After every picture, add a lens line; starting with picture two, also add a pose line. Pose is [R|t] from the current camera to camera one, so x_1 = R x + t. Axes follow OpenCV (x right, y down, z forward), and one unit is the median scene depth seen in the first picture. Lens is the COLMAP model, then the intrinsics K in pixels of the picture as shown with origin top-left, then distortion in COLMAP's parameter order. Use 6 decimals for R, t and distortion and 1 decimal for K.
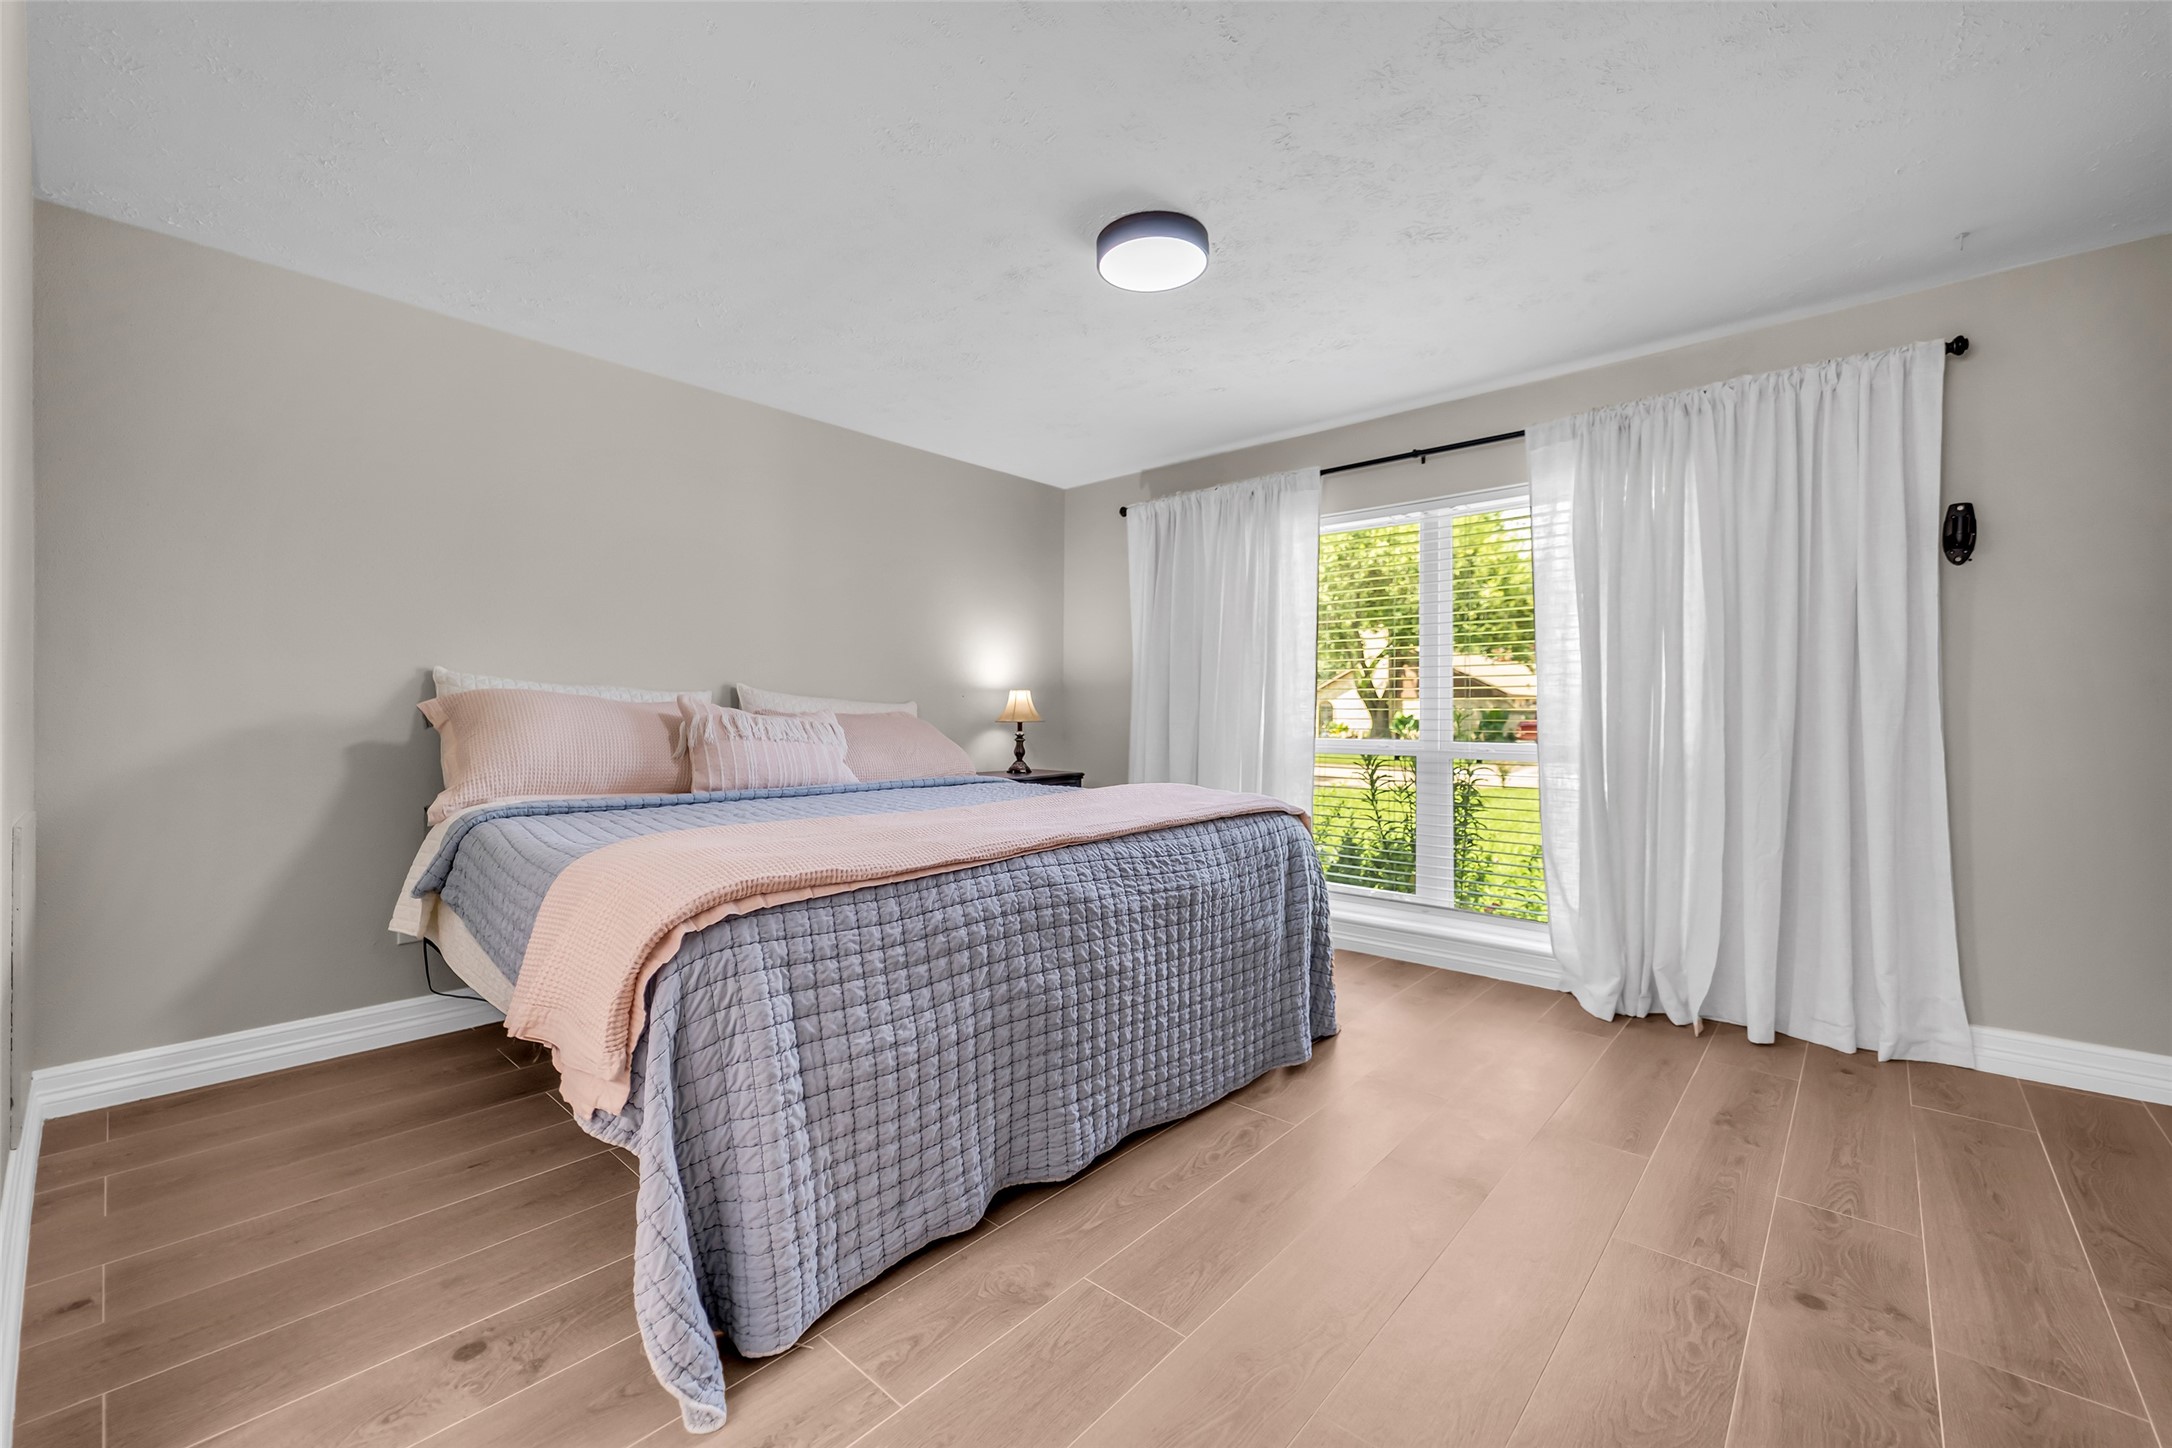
lens RADIAL K [[877.4, 0, 1090.2], [0, 877.4, 709.5], [0, 0, 1]] dist [-0.000409, -0.001576]
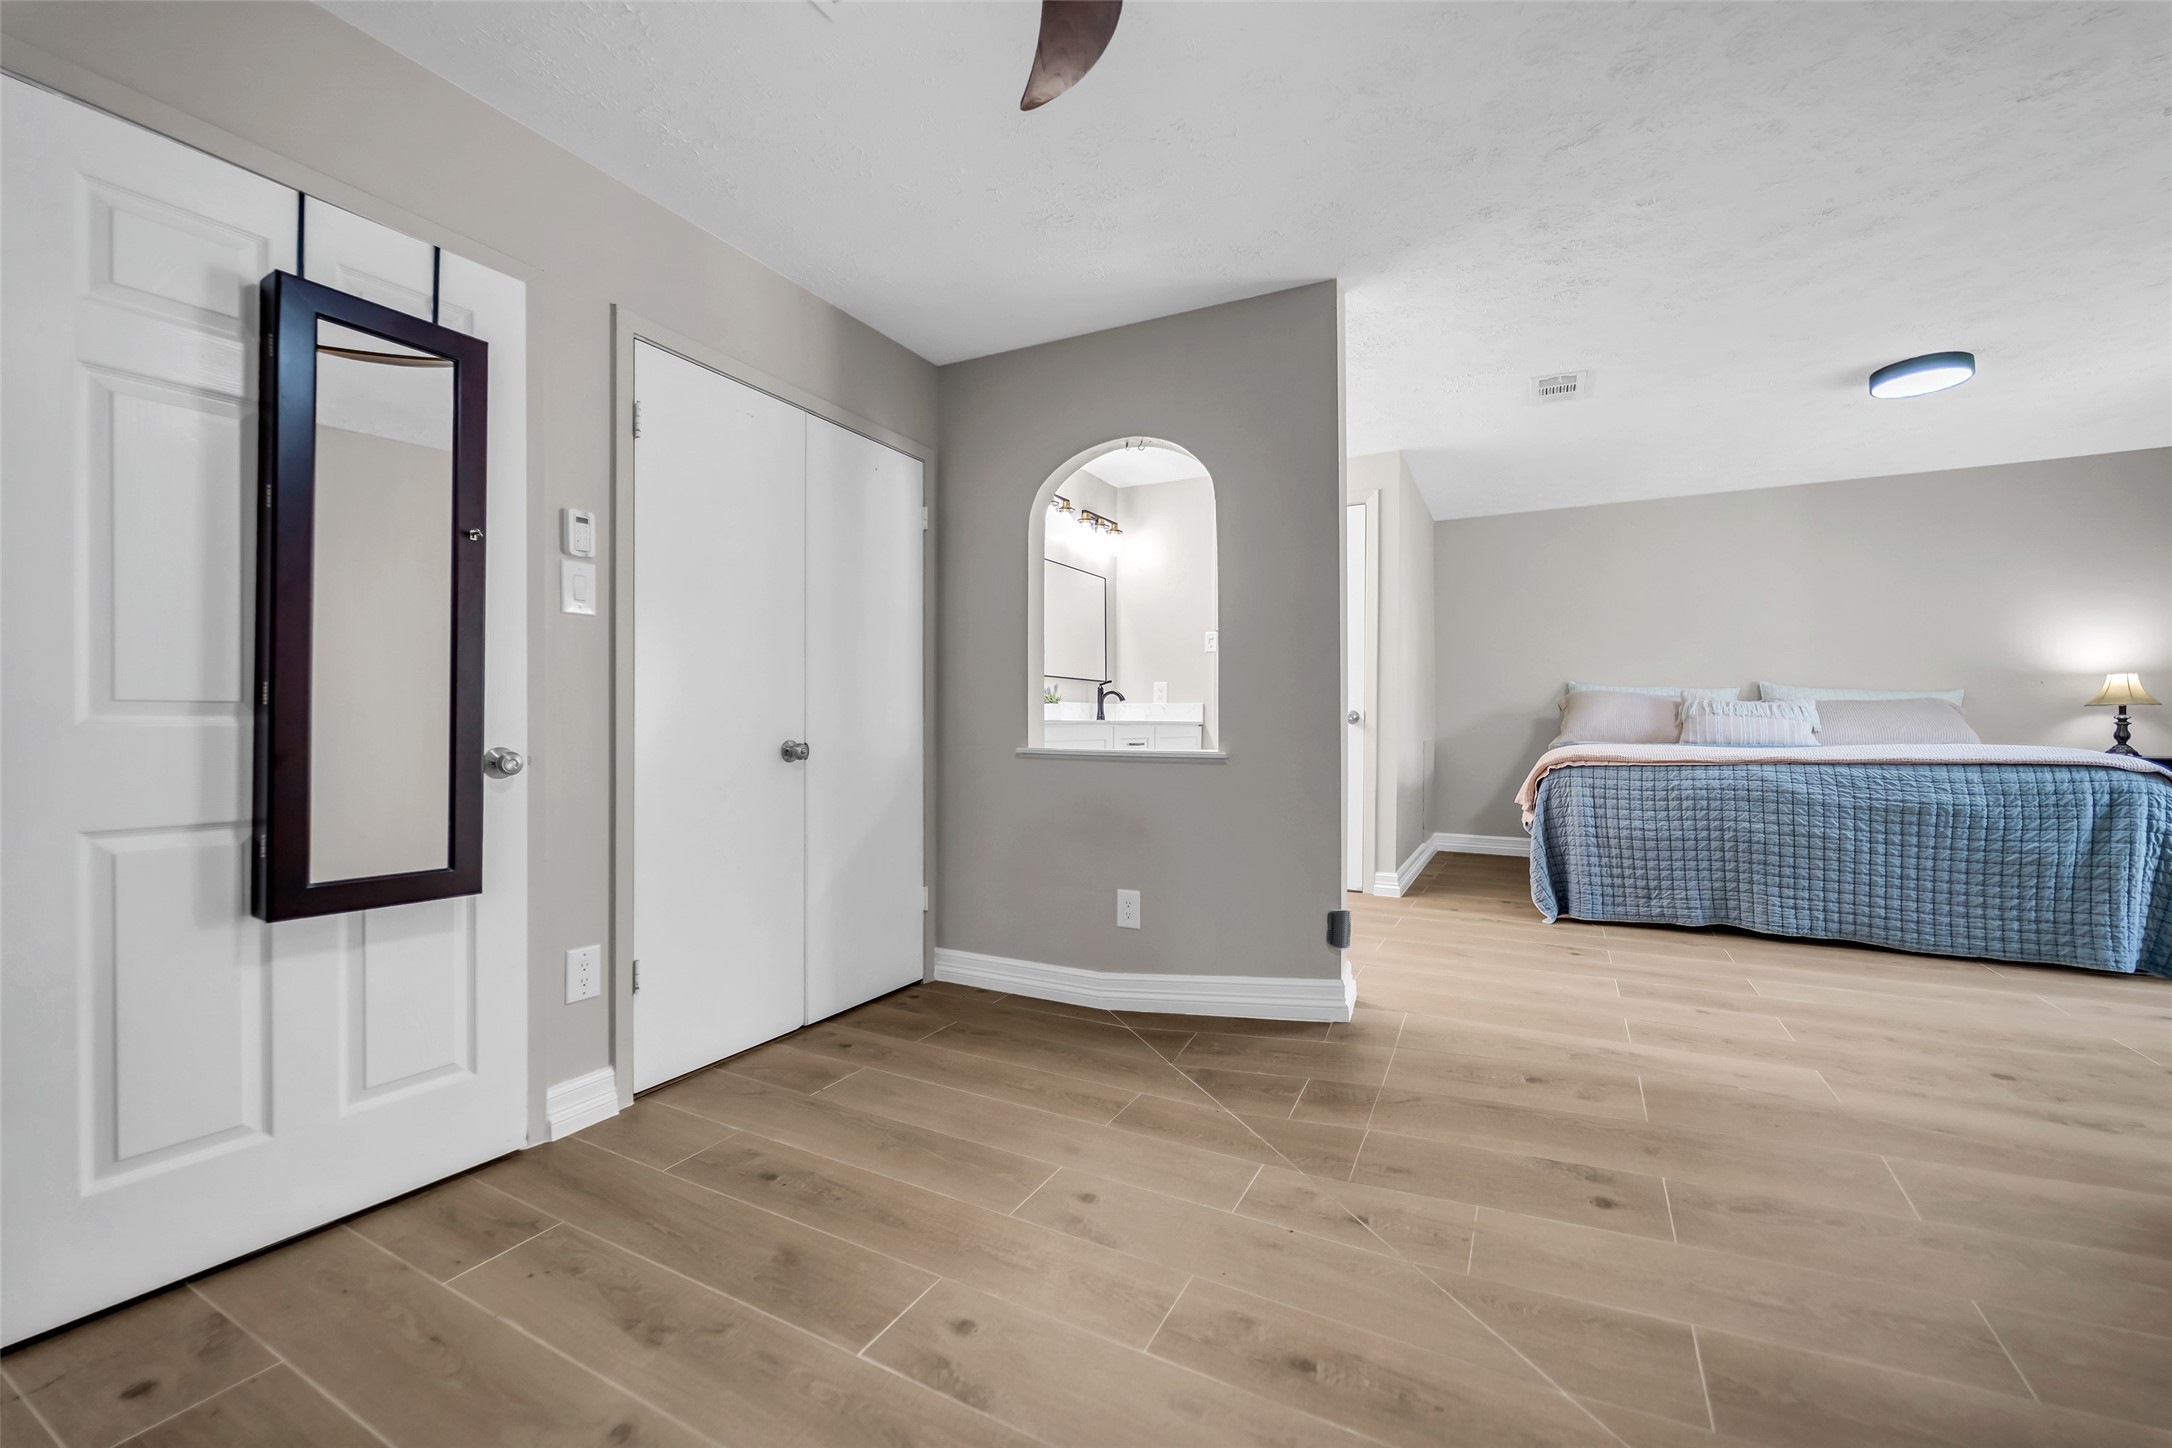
lens RADIAL K [[877.4, 0, 1079.6], [0, 877.4, 716.9], [0, 0, 1]] dist [-0.000409, -0.001576]
pose [[0.239527, -0.011999, -0.970816, 1.355099], [0.008595, 0.999911, -0.010238, 0.064732], [0.970852, -0.005892, 0.239609, -0.835525]]
